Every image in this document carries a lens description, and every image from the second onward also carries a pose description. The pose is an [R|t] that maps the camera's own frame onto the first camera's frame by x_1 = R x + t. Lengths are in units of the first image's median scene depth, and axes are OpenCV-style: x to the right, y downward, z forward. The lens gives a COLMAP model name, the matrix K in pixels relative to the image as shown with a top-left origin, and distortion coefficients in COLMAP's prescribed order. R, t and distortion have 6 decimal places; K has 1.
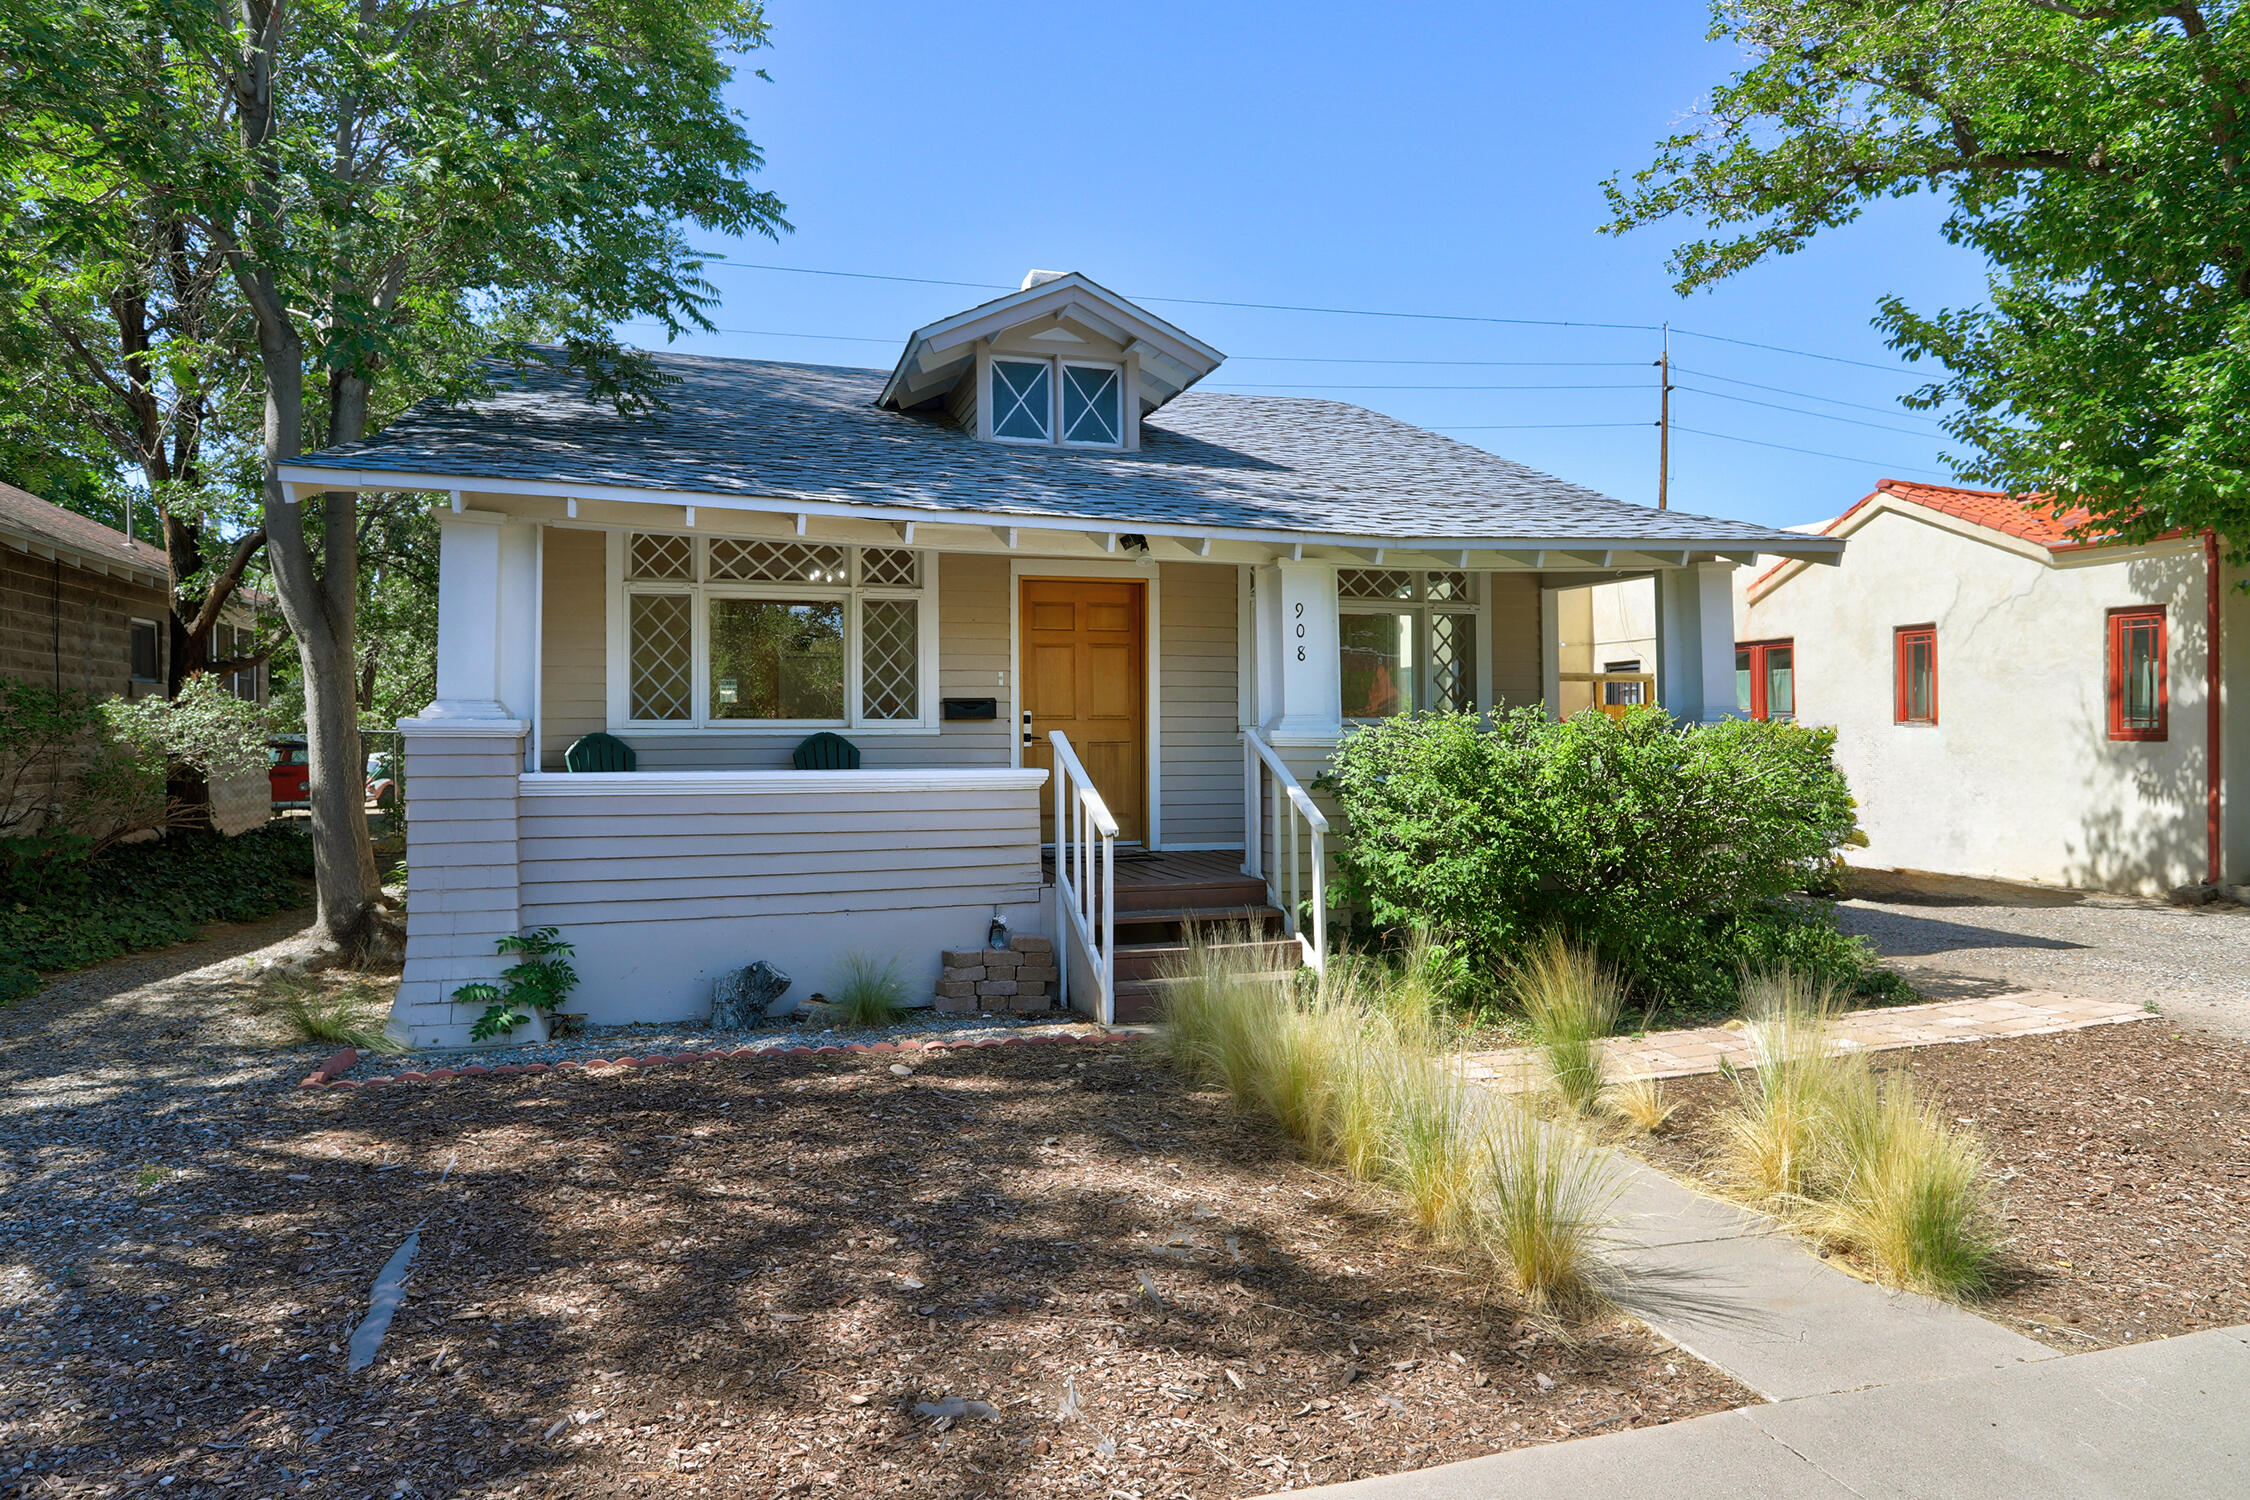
lens RADIAL K [[1346.4, 0, 1125.0], [0, 1346.4, 750.0], [0, 0, 1]] dist [-0.000156, -0.001488]
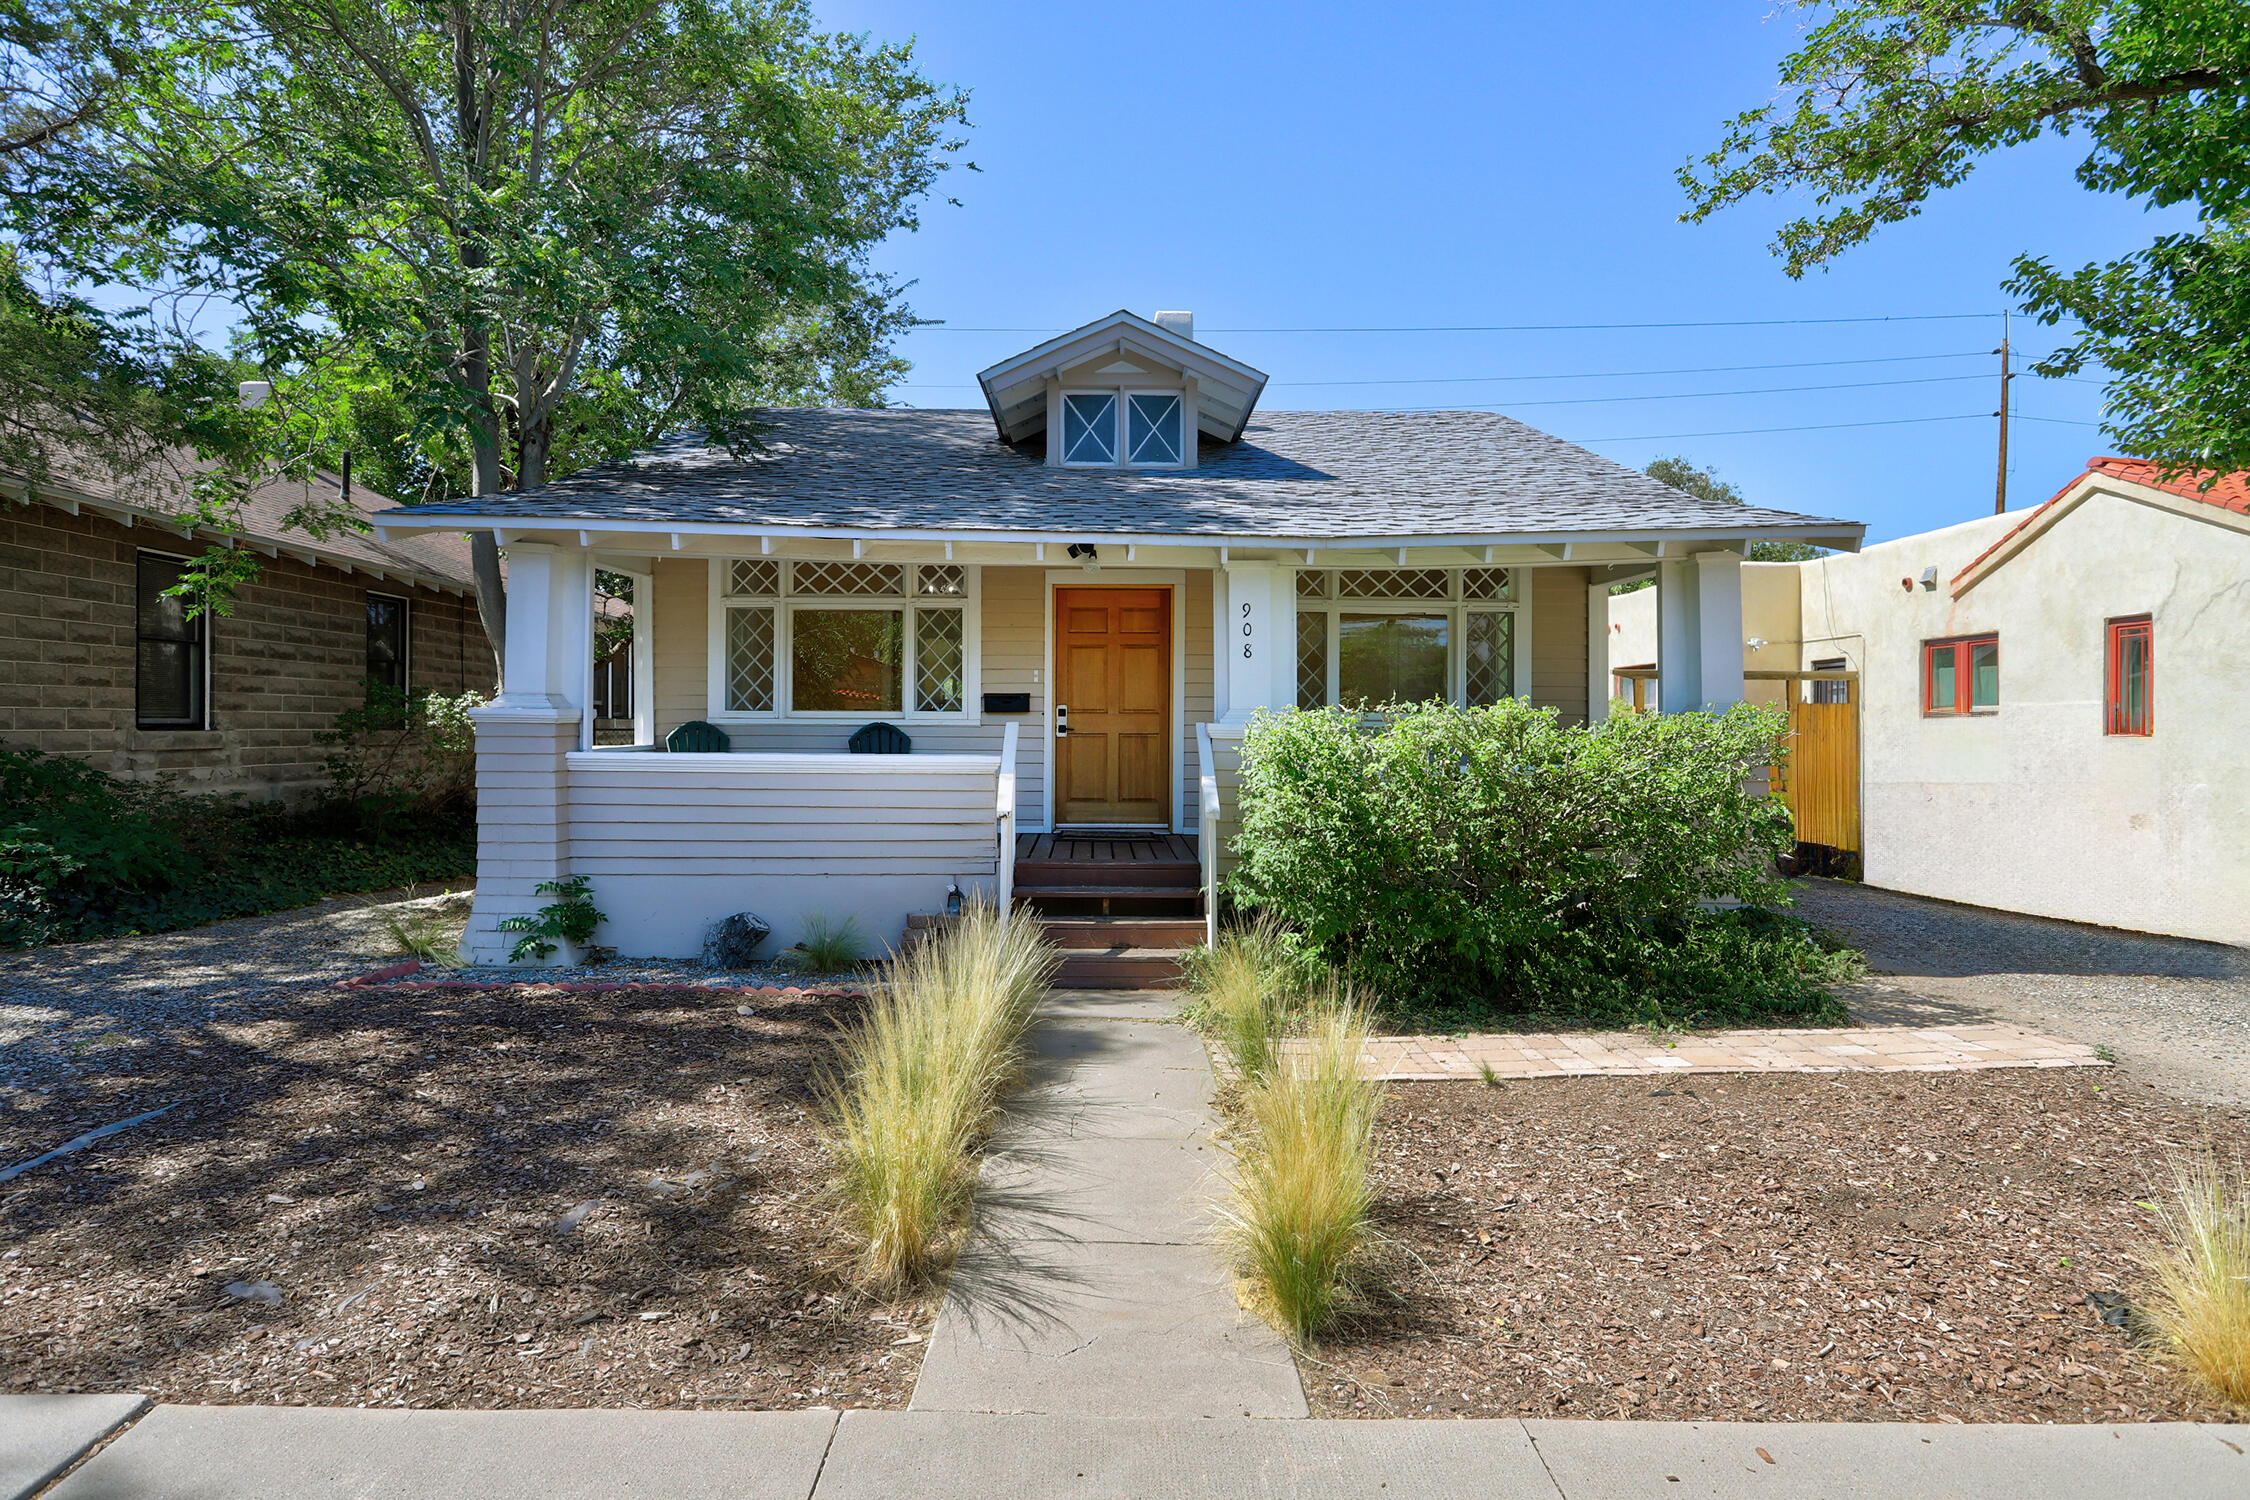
lens RADIAL K [[1184.2, 0, 1125.0], [0, 1184.2, 750.0], [0, 0, 1]] dist [-0.018063, 0.012963]
pose [[0.957649, 0.014889, -0.287554, 0.256197], [-0.013162, 0.999882, 0.007939, -0.000155], [0.287638, -0.003818, 0.957732, 0.068717]]
